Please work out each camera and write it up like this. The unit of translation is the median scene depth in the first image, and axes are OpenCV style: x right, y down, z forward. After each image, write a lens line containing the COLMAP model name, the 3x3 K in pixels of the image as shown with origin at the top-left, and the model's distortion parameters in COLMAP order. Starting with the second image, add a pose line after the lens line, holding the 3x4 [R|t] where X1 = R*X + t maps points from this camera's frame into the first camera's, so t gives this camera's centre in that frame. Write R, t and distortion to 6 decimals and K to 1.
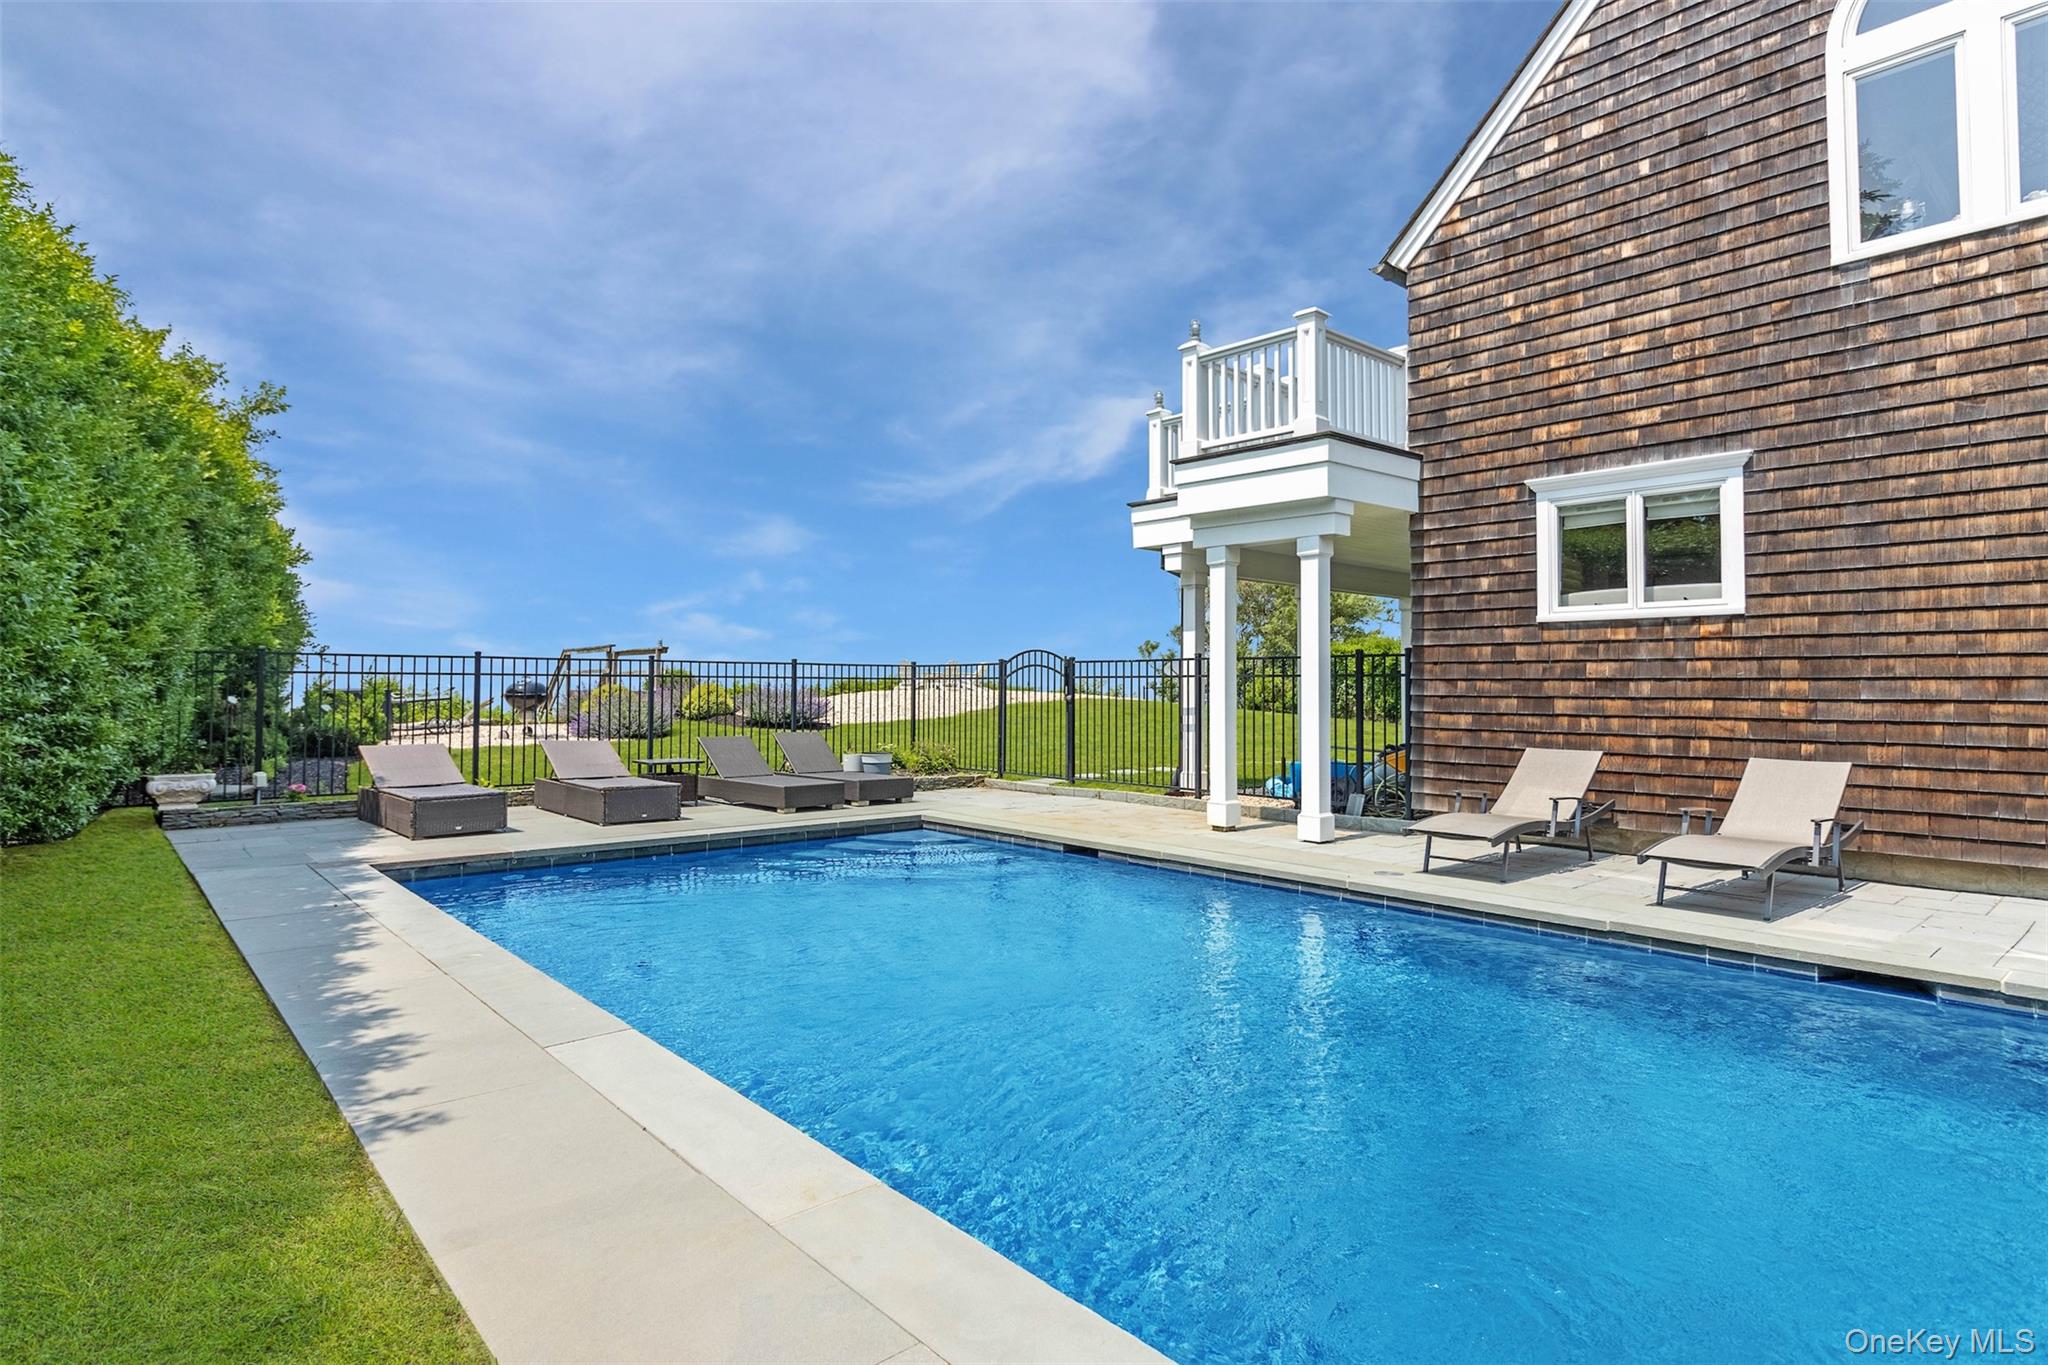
lens RADIAL K [[1041.8, 0, 1004.4], [0, 1041.8, 686.3], [0, 0, 1]] dist [-0.004091, 0.002970]
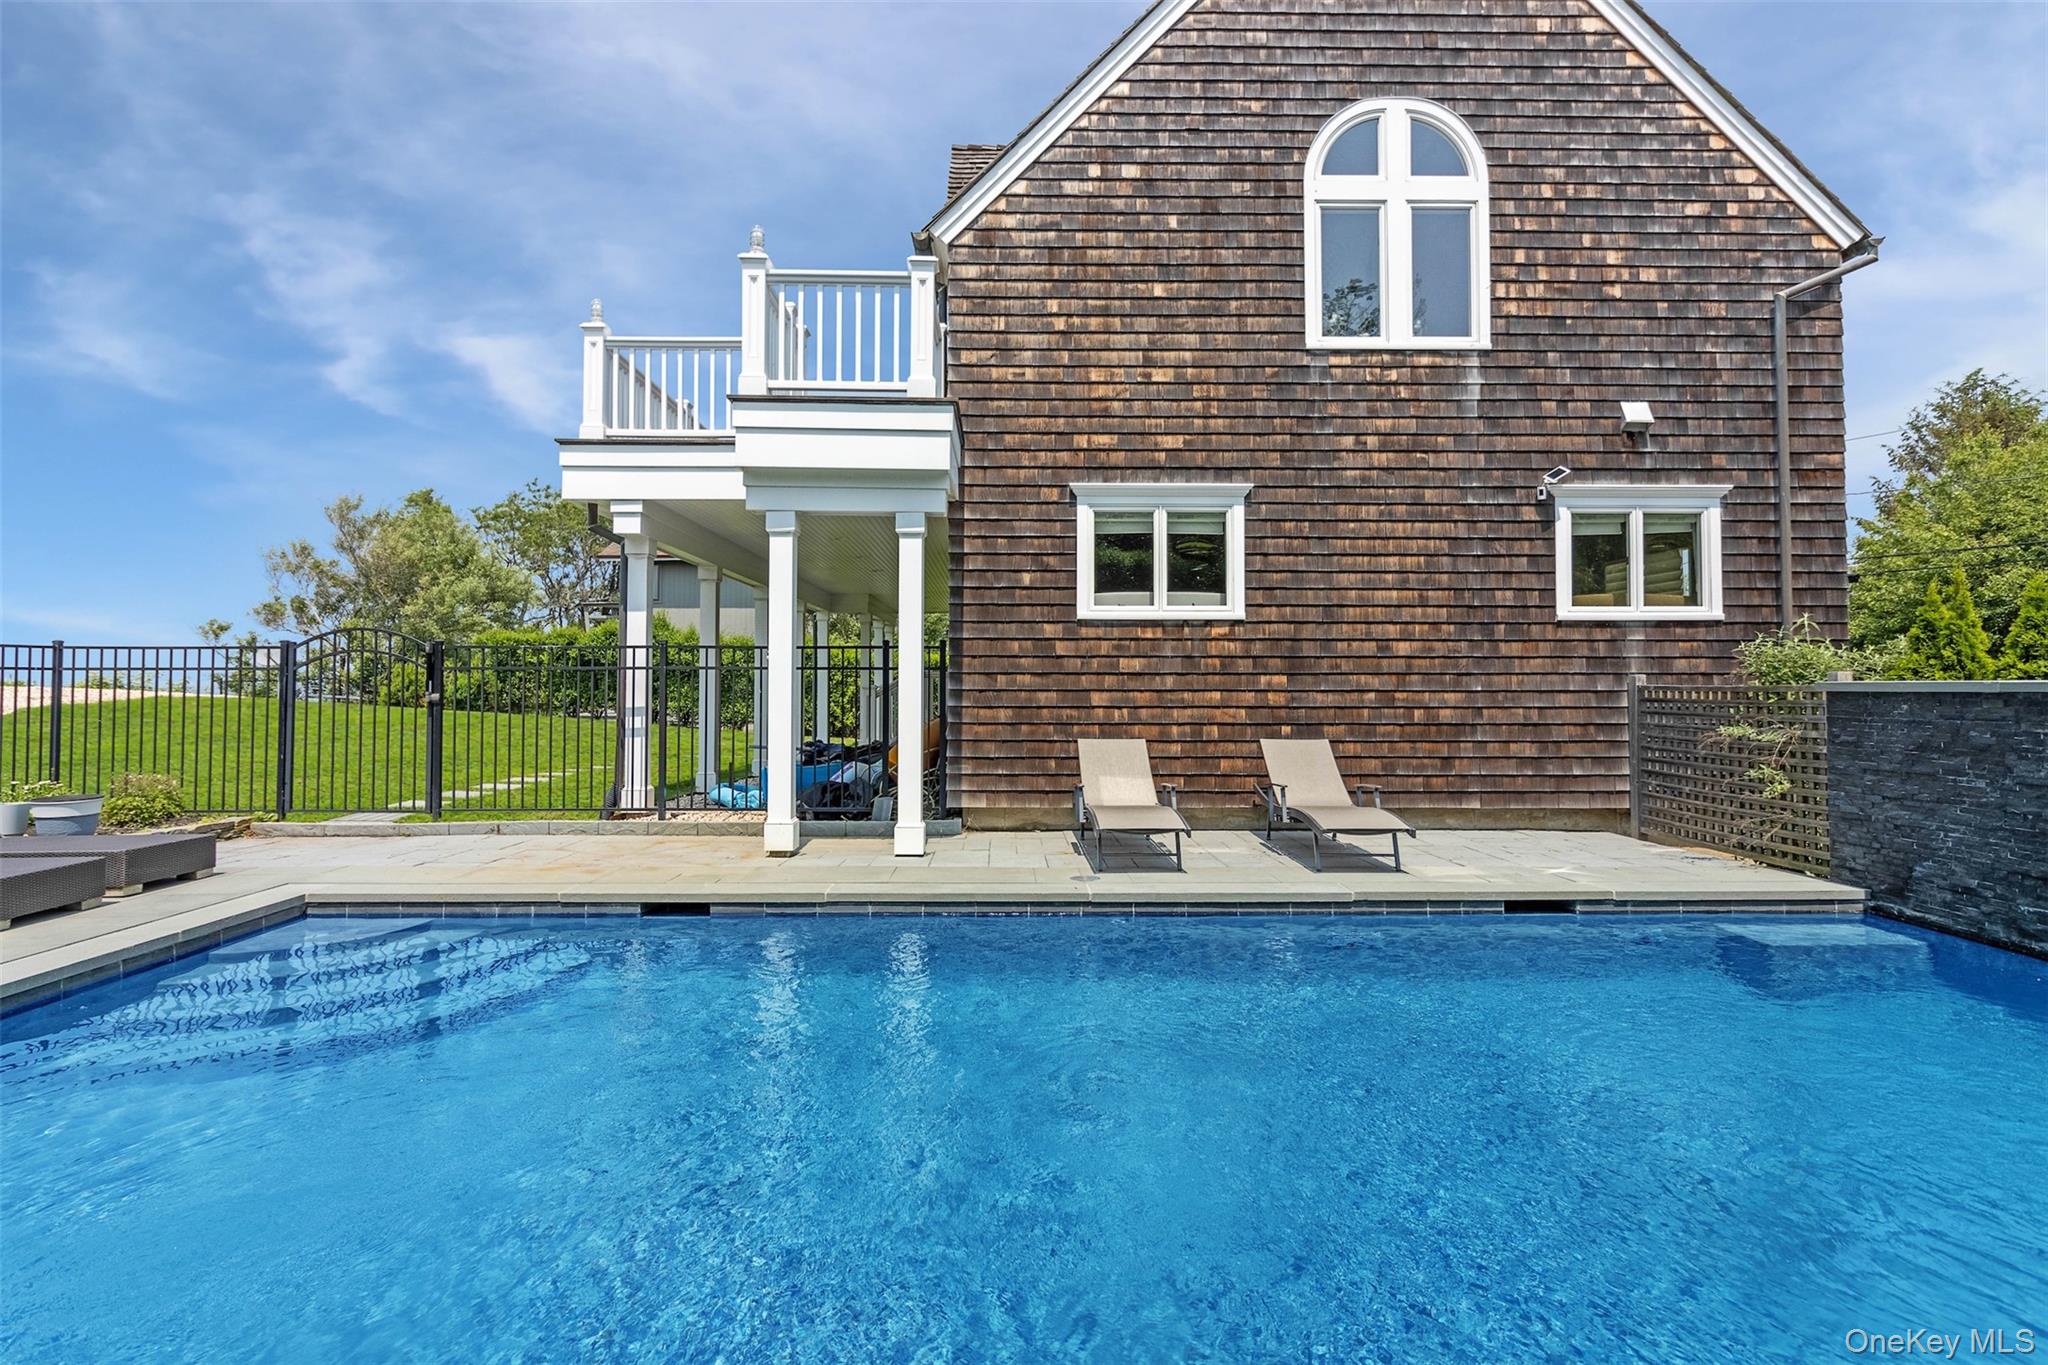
lens RADIAL K [[1041.8, 0, 1021.3], [0, 1041.8, 676.0], [0, 0, 1]] dist [-0.004091, 0.002970]
pose [[0.658271, 0.000473, 0.752781, -0.298618], [0.001479, 0.999997, -0.001922, -0.002058], [-0.752780, 0.002379, 0.658268, 0.327104]]
